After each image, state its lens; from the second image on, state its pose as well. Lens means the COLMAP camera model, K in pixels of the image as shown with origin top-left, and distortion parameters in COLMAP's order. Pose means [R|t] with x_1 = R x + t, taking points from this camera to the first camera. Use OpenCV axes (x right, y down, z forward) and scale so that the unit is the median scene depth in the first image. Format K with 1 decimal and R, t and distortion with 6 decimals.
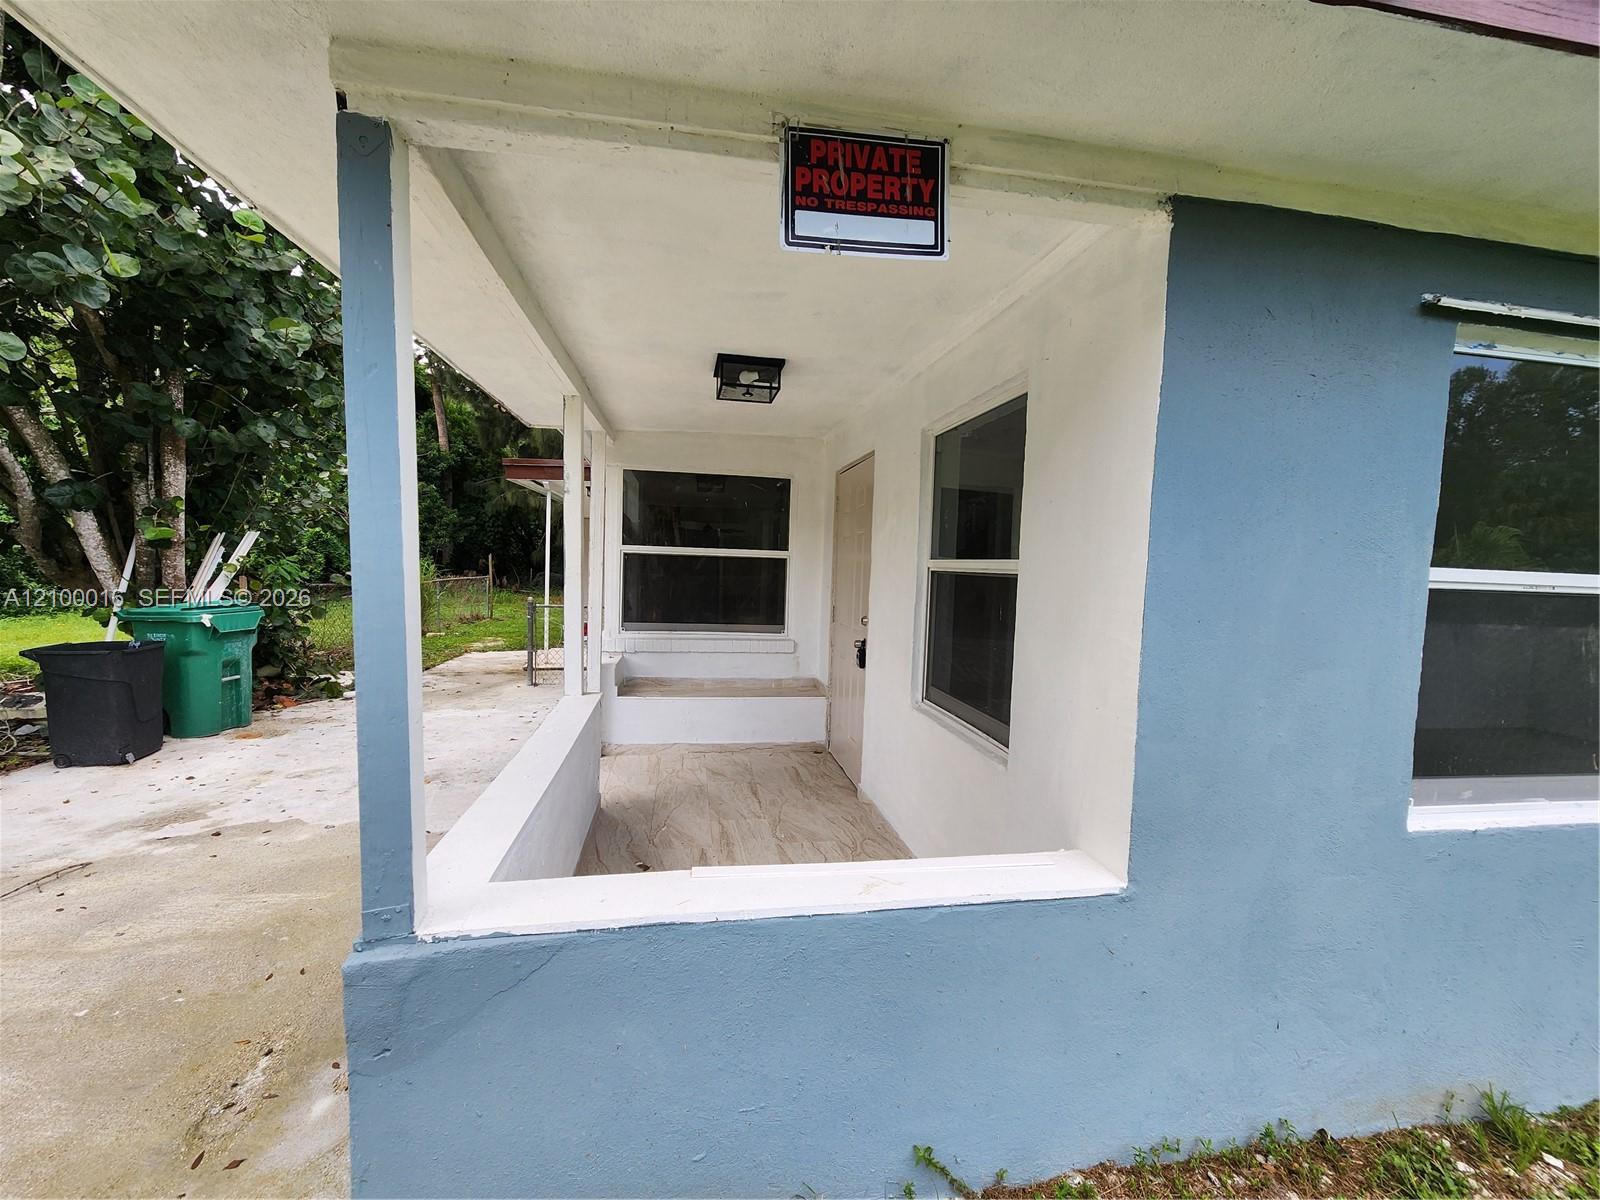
lens RADIAL K [[653.0, 0, 806.8], [0, 653.0, 605.8], [0, 0, 1]] dist [-0.002058, -0.001249]
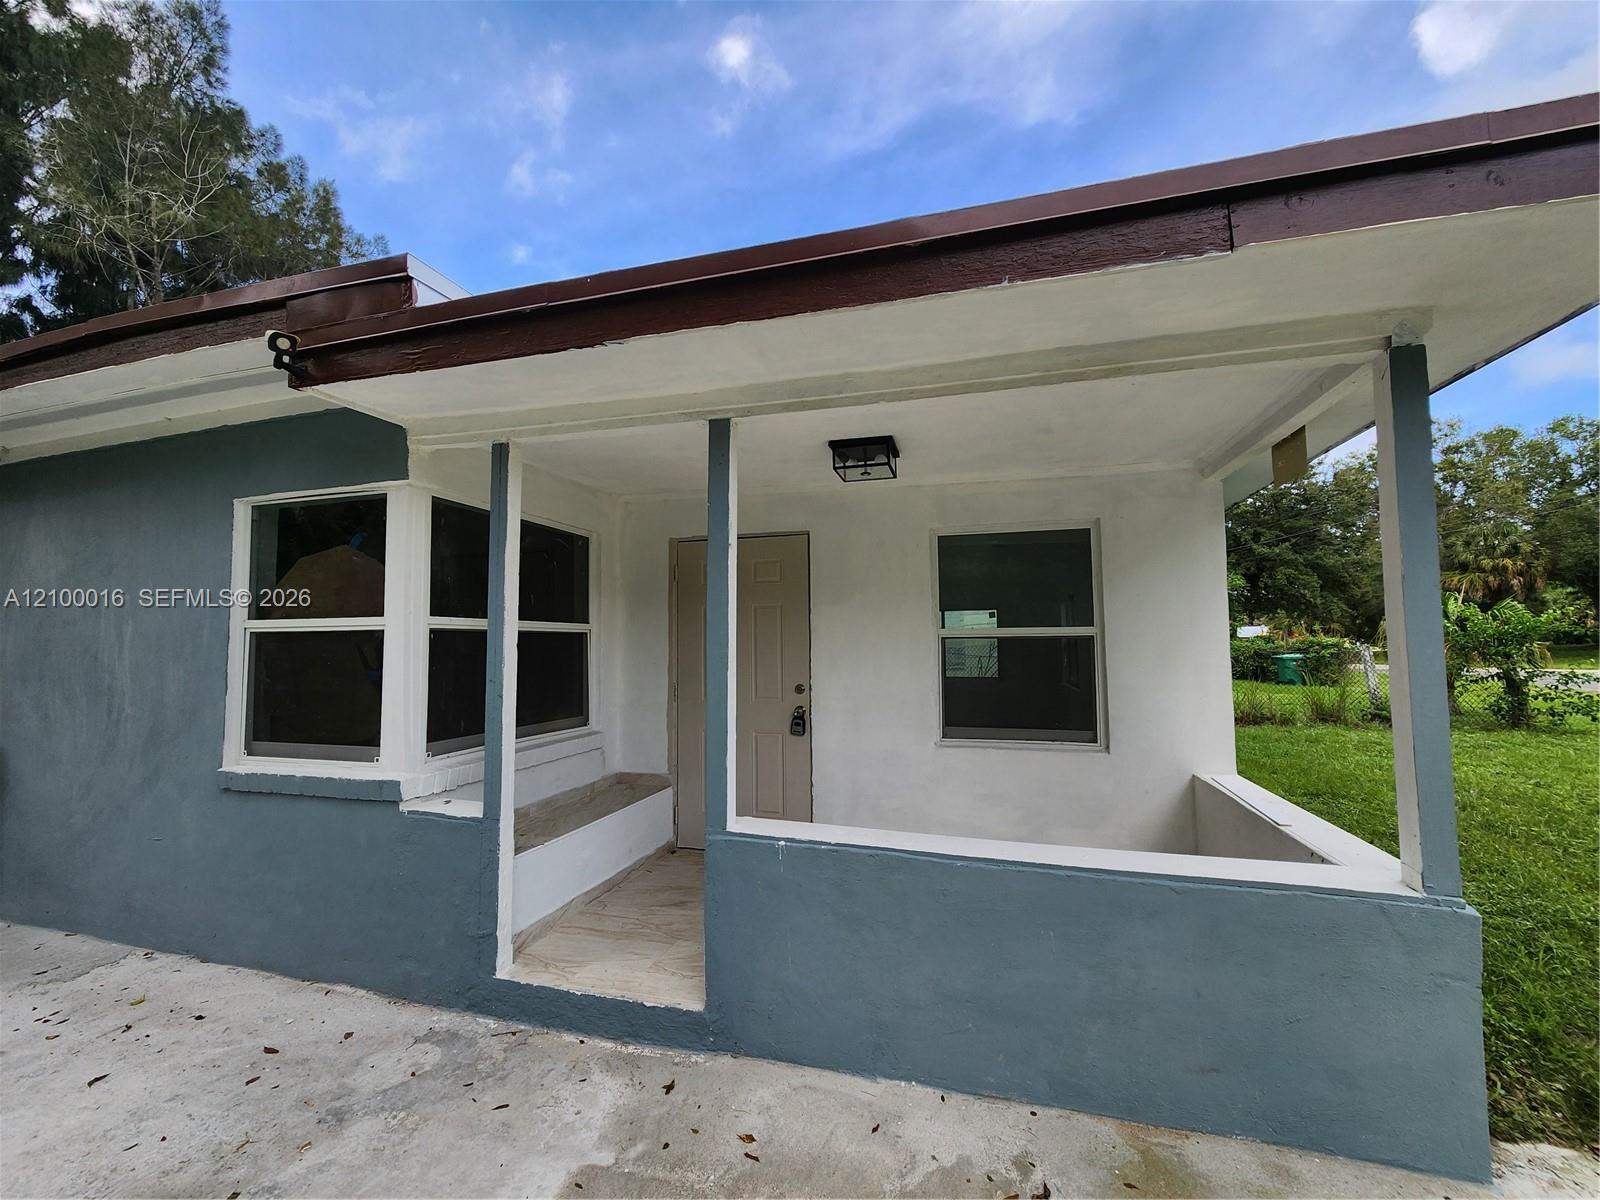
lens RADIAL K [[653.0, 0, 810.2], [0, 653.0, 596.1], [0, 0, 1]] dist [-0.002058, -0.001249]
pose [[0.437689, 0.027670, 0.898701, -0.716903], [0.079903, 0.994375, -0.069530, -0.042817], [-0.895569, 0.102241, 0.433016, 0.429326]]
